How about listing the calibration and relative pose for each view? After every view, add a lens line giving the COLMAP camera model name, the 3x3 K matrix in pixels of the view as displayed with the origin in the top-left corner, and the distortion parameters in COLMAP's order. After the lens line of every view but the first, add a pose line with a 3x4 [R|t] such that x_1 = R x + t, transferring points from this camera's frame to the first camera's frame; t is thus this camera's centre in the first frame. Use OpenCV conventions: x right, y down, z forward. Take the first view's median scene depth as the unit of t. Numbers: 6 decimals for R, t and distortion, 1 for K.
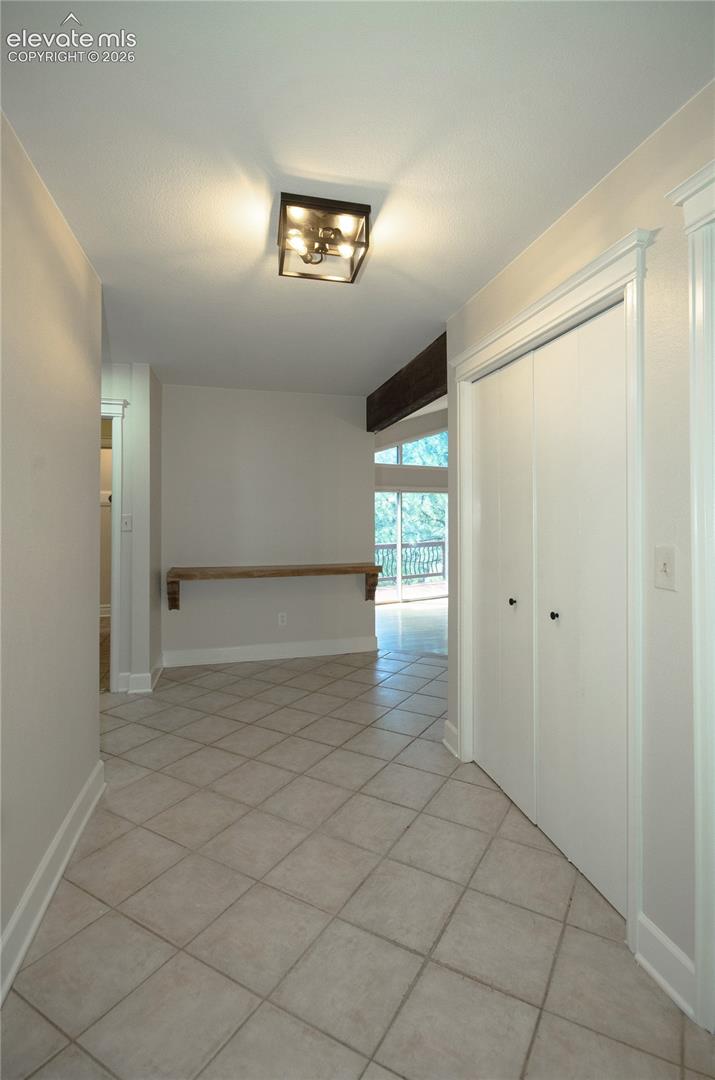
lens RADIAL K [[478.4, 0, 349.6], [0, 478.4, 500.8], [0, 0, 1]] dist [0.000682, -0.000199]
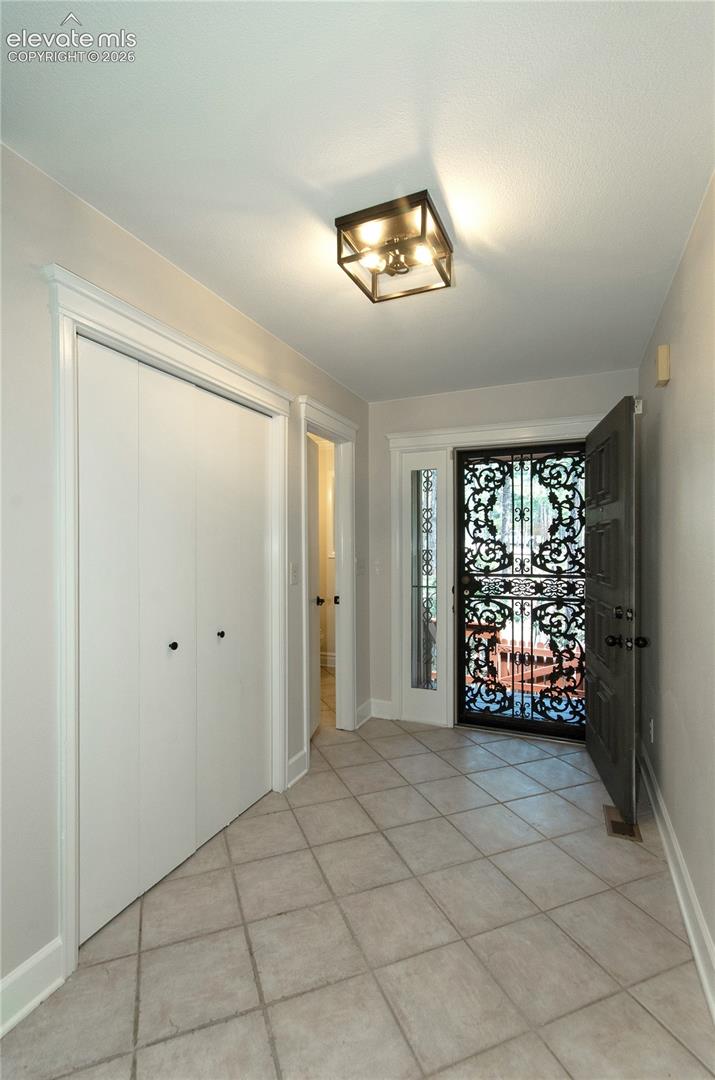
lens RADIAL K [[485.3, 0, 357.5], [0, 485.3, 540.0], [0, 0, 1]] dist [0.000161, -0.000097]
pose [[-0.794926, 0.003257, 0.606697, -0.610095], [-0.014617, 0.999593, -0.024519, 0.037734], [-0.606530, -0.028359, -0.794555, 1.919435]]
